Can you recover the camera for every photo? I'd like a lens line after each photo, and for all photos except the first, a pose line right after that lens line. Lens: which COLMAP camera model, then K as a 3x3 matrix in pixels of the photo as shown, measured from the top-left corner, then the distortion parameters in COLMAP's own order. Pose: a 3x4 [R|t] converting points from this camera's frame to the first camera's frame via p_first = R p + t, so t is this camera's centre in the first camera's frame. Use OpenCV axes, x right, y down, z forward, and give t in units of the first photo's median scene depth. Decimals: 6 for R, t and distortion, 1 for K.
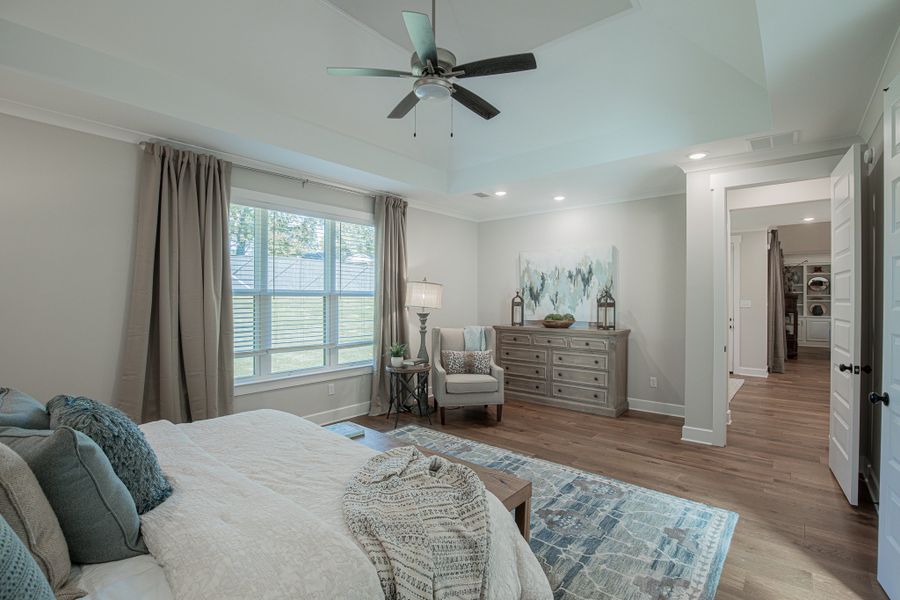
lens RADIAL K [[416.4, 0, 451.6], [0, 416.4, 298.9], [0, 0, 1]] dist [-0.035477, 0.006245]
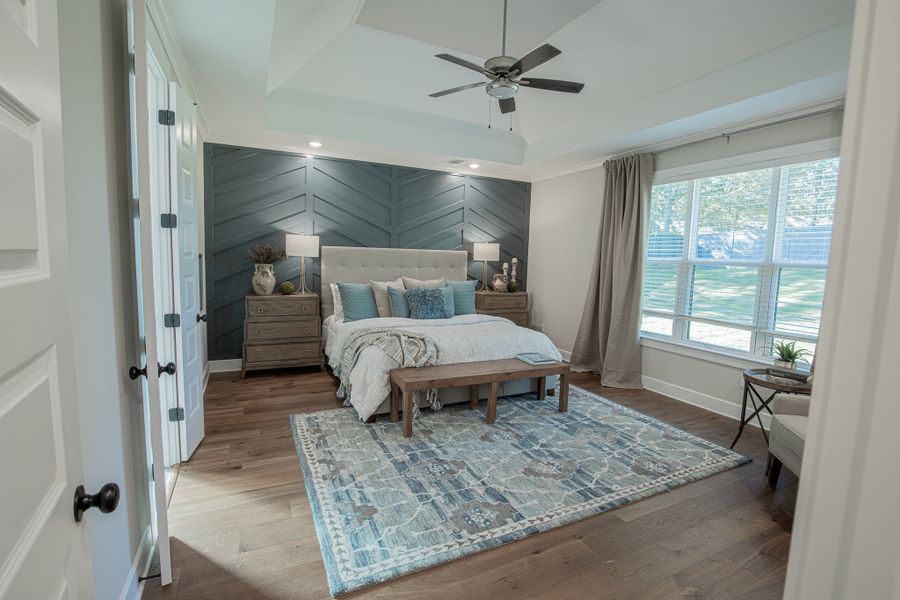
lens RADIAL K [[416.4, 0, 454.9], [0, 416.4, 298.6], [0, 0, 1]] dist [-0.035477, 0.006245]
pose [[-0.399403, 0.074122, -0.913774, 1.230010], [-0.032754, 0.994936, 0.095022, -0.002544], [0.916190, 0.067882, -0.394953, 1.457172]]
